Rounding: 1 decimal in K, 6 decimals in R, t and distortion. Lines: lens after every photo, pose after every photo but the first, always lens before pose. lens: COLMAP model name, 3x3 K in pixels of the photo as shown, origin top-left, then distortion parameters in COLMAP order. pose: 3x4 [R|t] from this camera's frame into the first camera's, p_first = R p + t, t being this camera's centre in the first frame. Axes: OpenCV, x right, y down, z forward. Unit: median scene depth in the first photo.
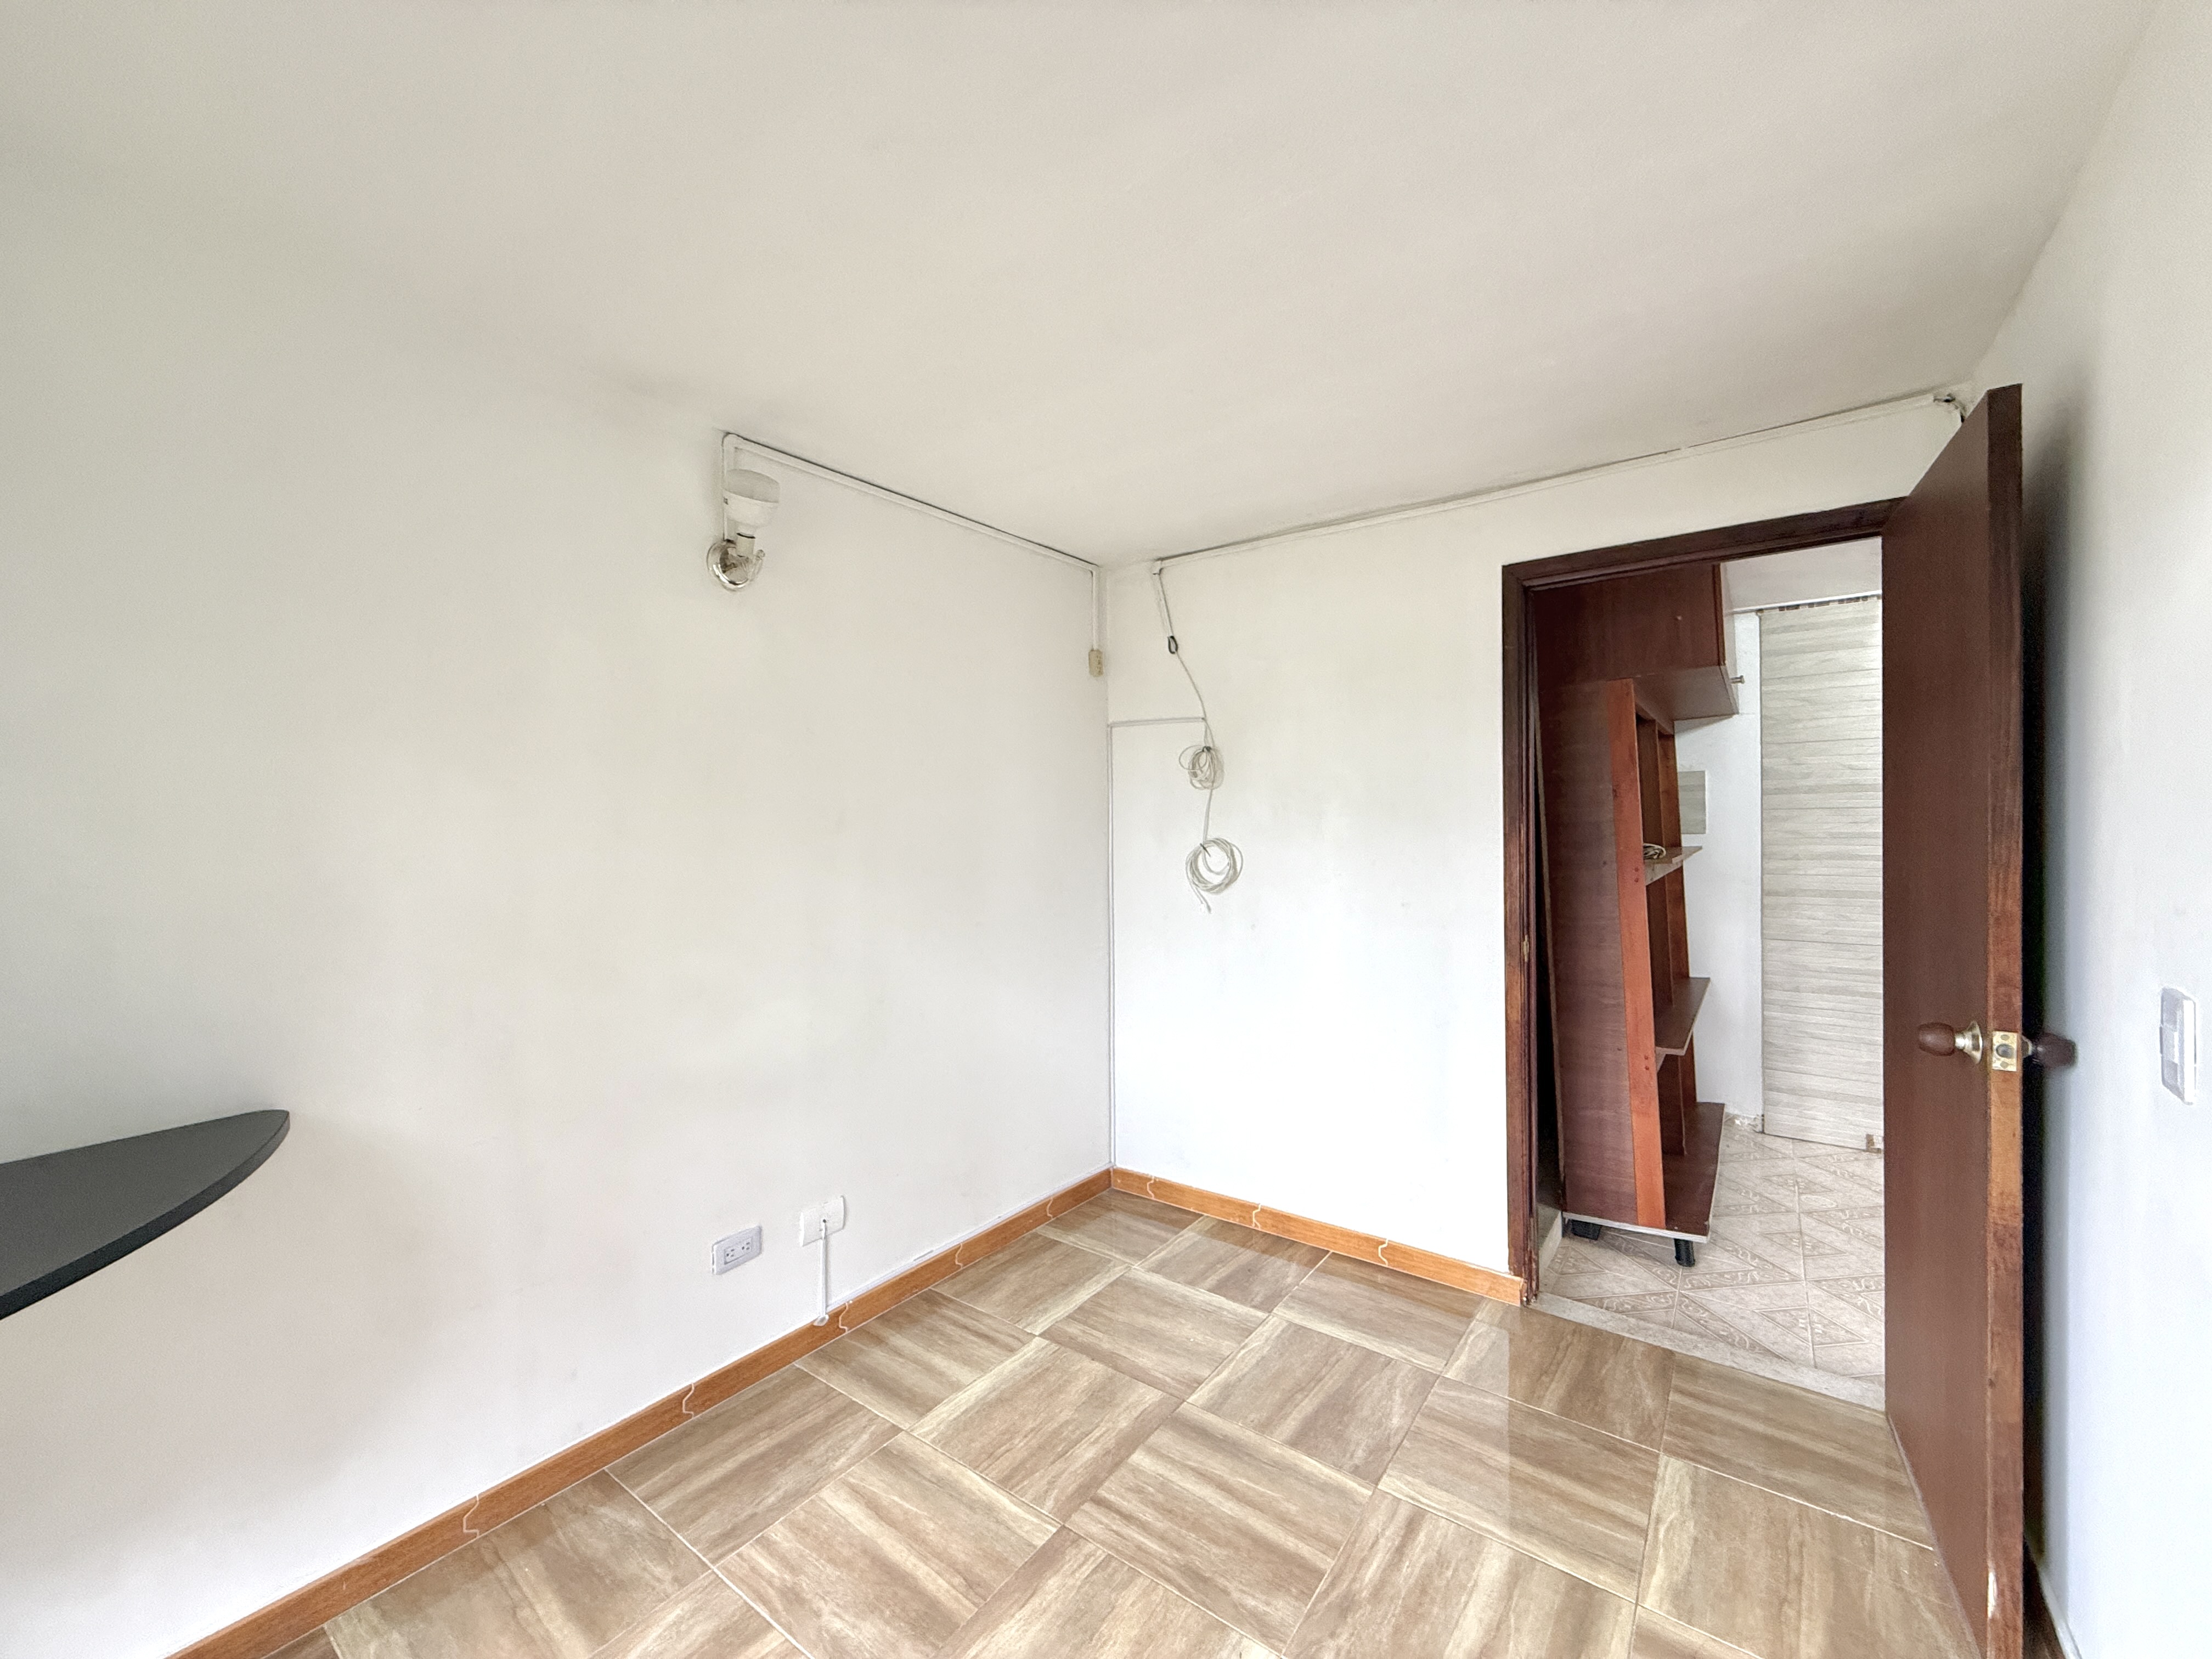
lens RADIAL K [[882.9, 0, 1098.7], [0, 882.9, 821.3], [0, 0, 1]] dist [-0.003417, 0.001629]
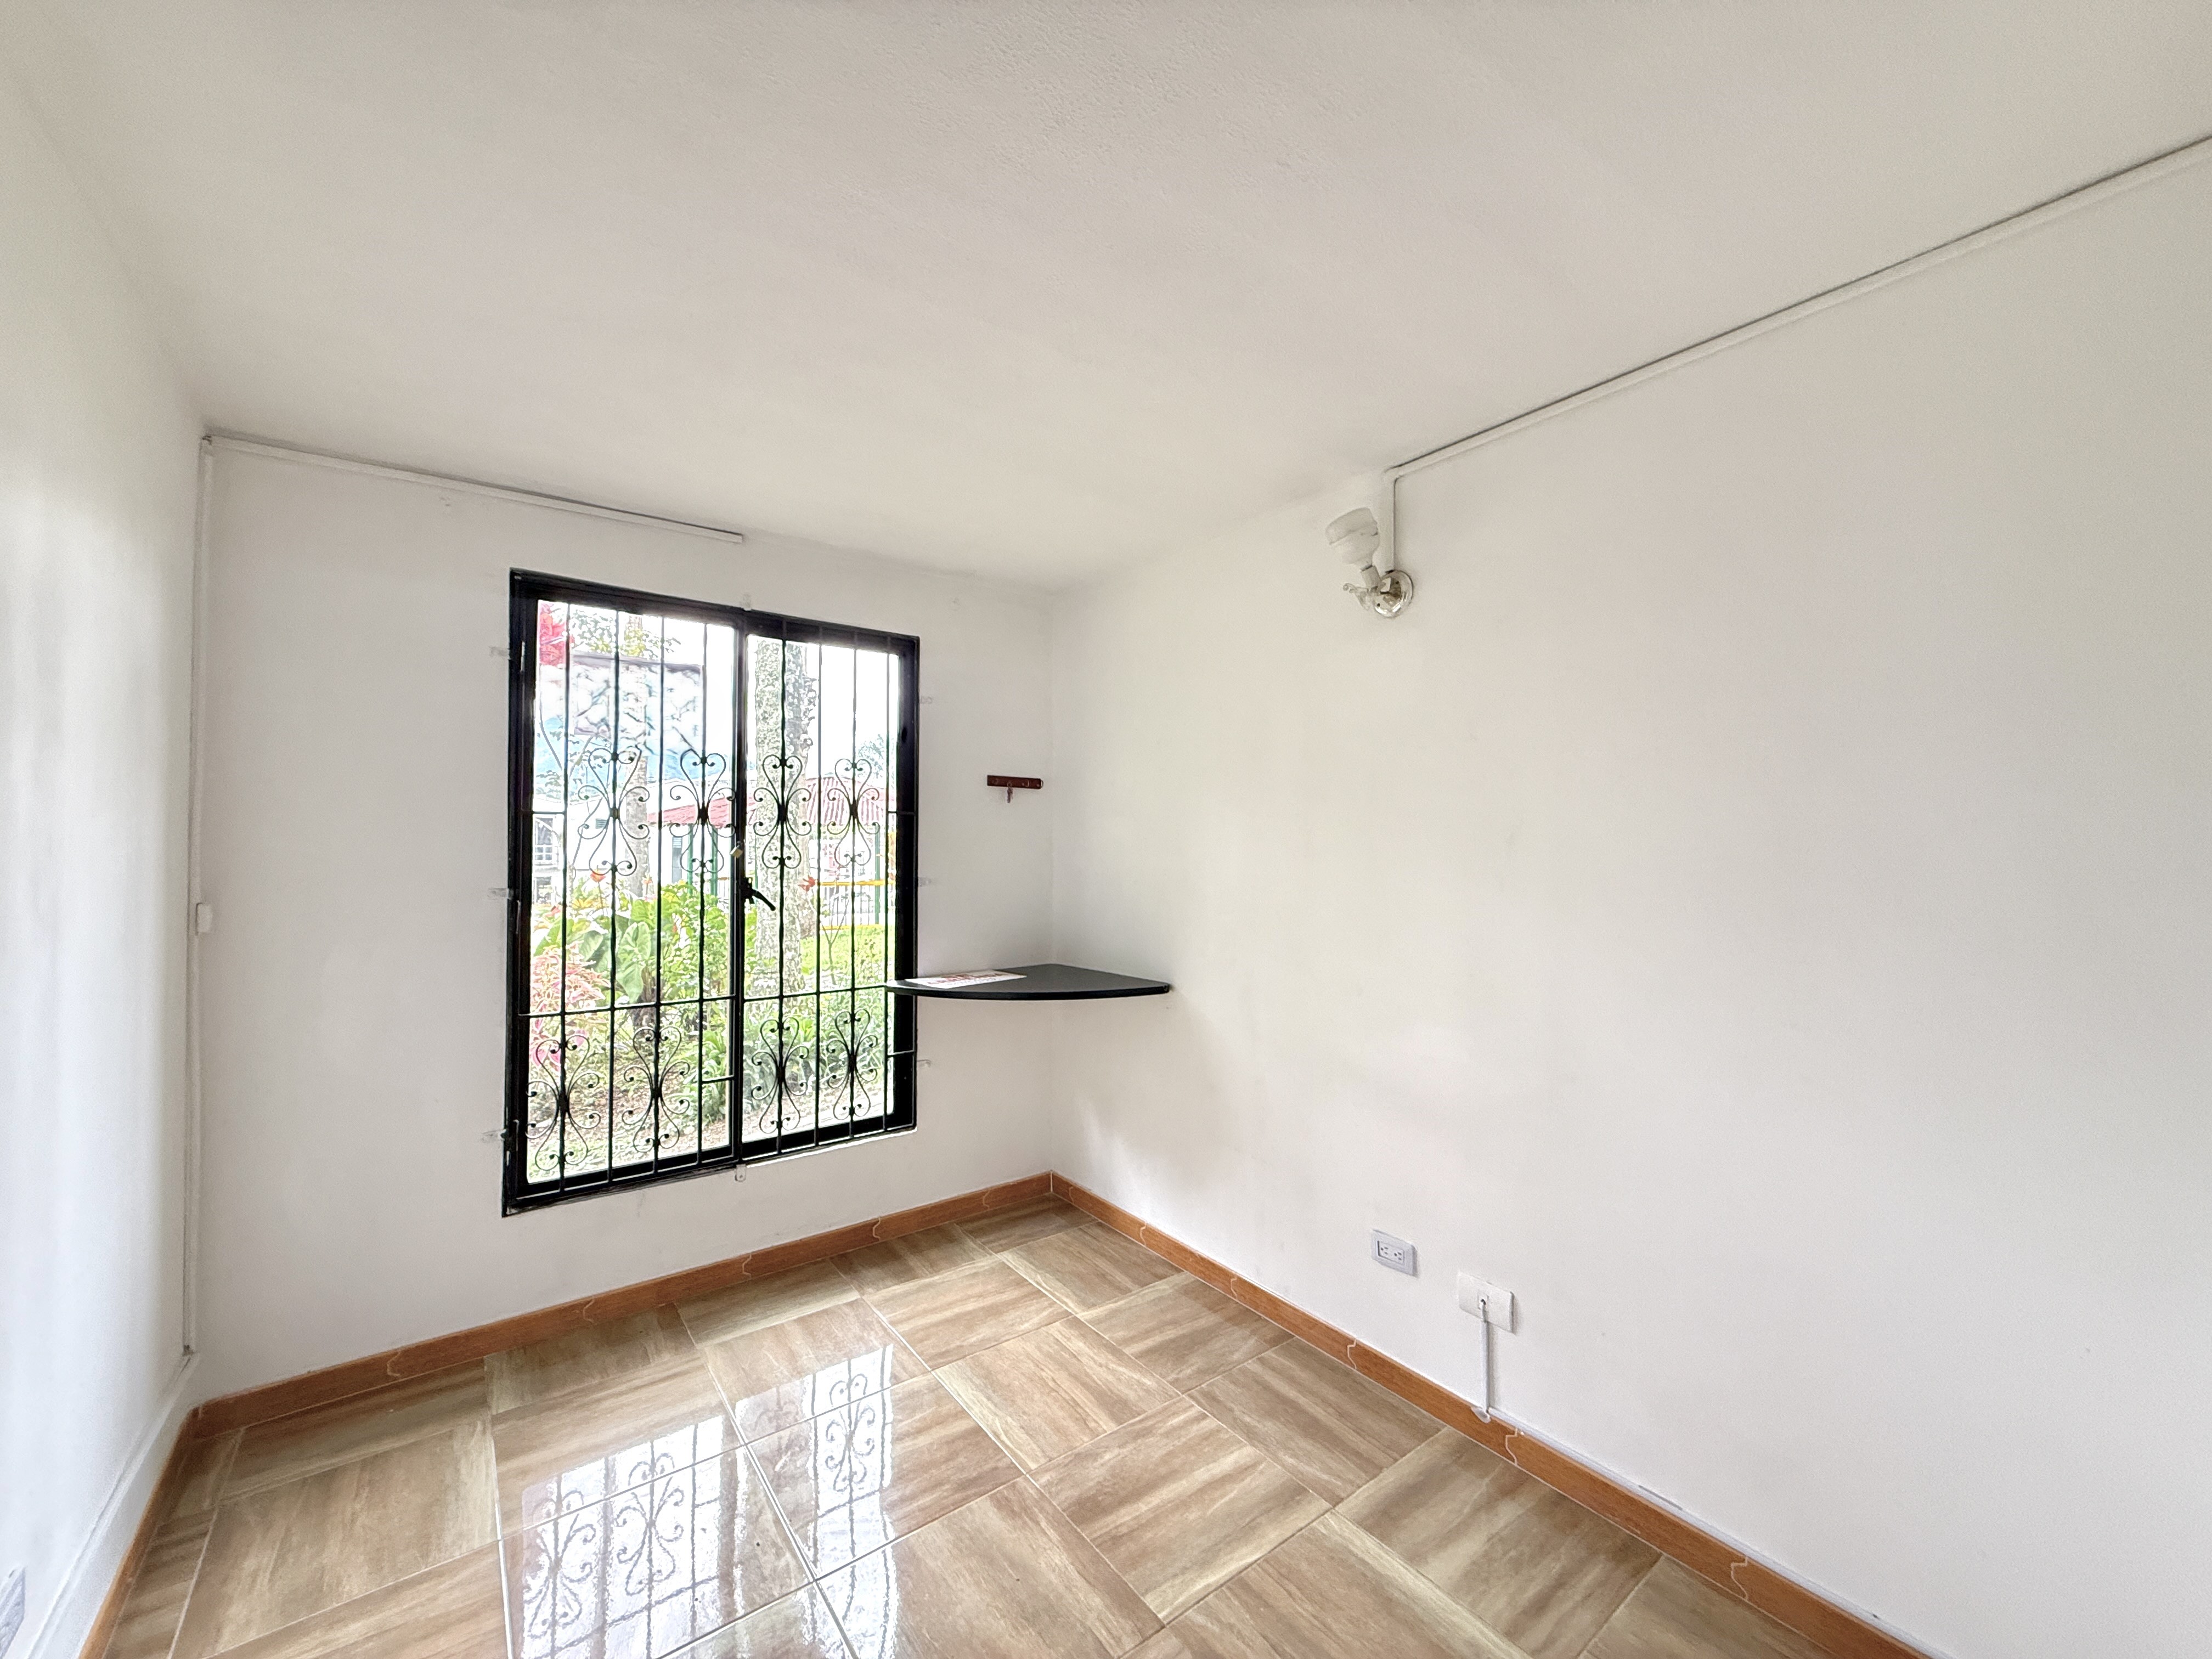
lens RADIAL K [[882.9, 0, 1097.5], [0, 882.9, 820.0], [0, 0, 1]] dist [-0.003417, 0.001629]
pose [[-0.276419, -0.012340, -0.960958, 0.762840], [-0.004278, 0.999923, -0.011610, -0.006305], [0.961028, 0.000902, -0.276451, 1.063022]]
